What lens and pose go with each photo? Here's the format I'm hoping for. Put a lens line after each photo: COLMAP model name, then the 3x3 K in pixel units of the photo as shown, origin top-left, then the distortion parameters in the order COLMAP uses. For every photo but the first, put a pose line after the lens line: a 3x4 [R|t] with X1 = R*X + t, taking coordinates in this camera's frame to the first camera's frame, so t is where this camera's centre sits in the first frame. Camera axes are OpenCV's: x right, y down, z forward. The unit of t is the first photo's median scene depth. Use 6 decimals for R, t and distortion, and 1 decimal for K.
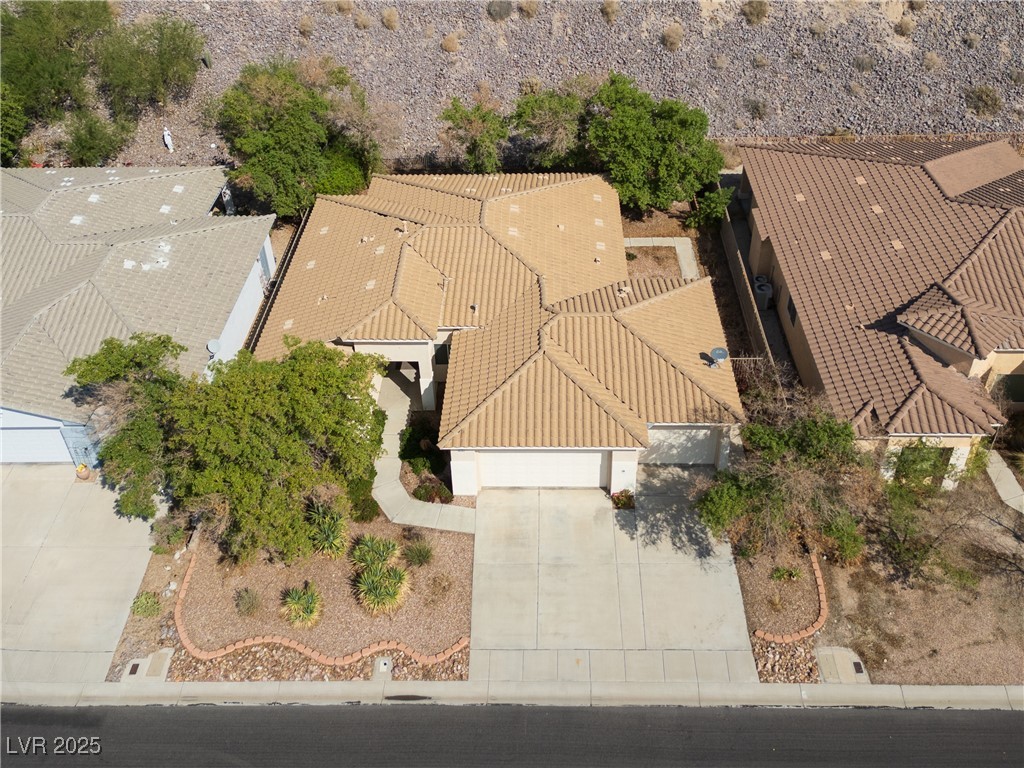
lens RADIAL K [[925.0, 0, 516.9], [0, 925.0, 277.6], [0, 0, 1]] dist [0.069927, -0.057914]
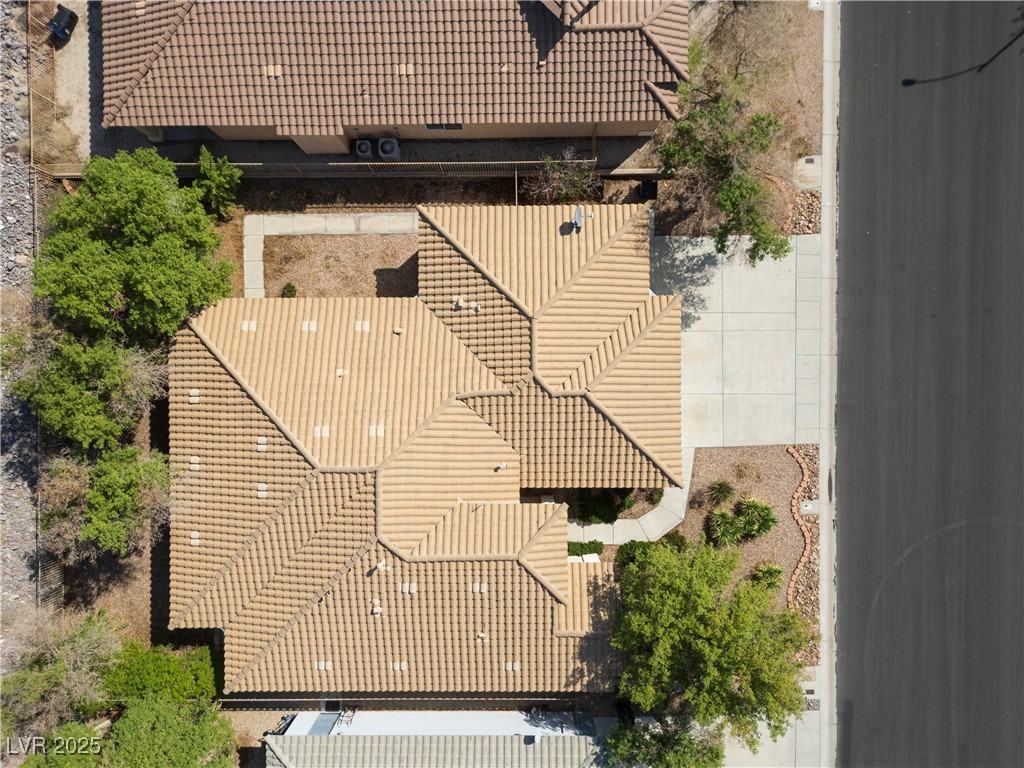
lens RADIAL K [[719.3, 0, 506.8], [0, 719.3, 382.0], [0, 0, 1]] dist [0.051448, -0.039168]
pose [[-0.032897, -0.999252, 0.020310, 0.027929], [0.593449, -0.003179, 0.804865, -0.613795], [-0.804199, 0.038530, 0.593110, 0.639643]]
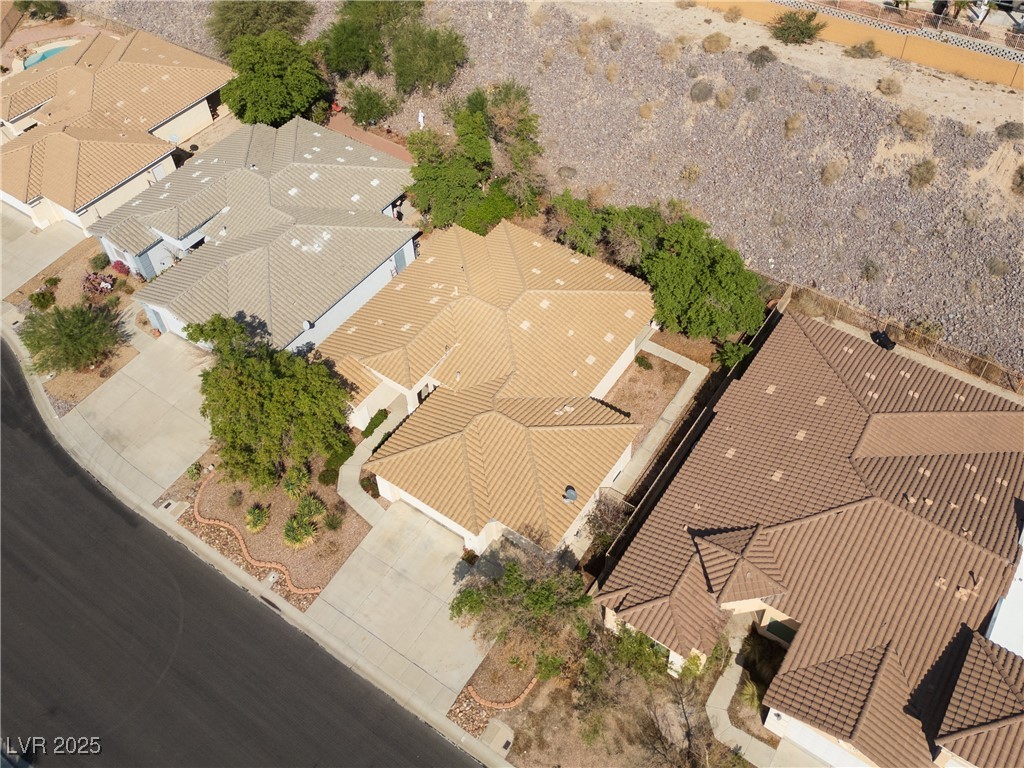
lens RADIAL K [[920.3, 0, 544.8], [0, 920.3, 290.6], [0, 0, 1]] dist [0.086710, -0.097581]
pose [[0.844555, 0.385592, -0.371544, 0.585741], [-0.310052, 0.917861, 0.247788, -0.516890], [0.436570, -0.094073, 0.894738, -0.163287]]
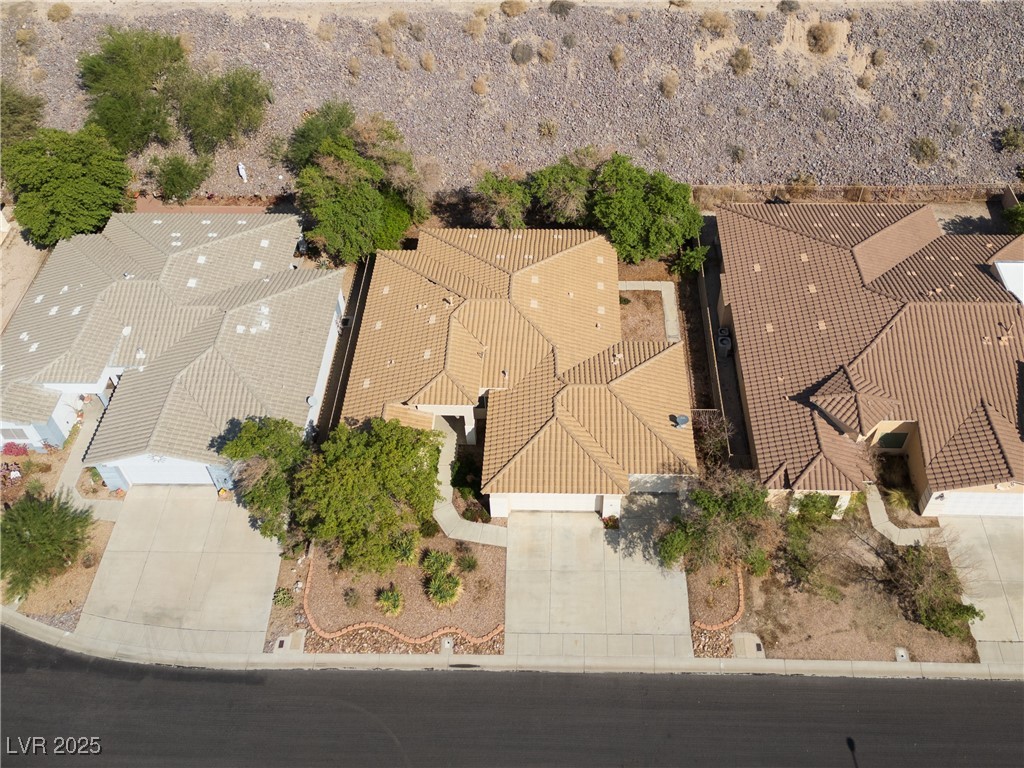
lens RADIAL K [[920.3, 0, 544.8], [0, 920.3, 290.6], [0, 0, 1]] dist [0.086710, -0.097581]
pose [[0.999839, 0.007109, 0.016464, -0.012819], [-0.009940, 0.983832, 0.178817, -0.368970], [-0.014927, -0.178952, 0.983745, -0.334596]]
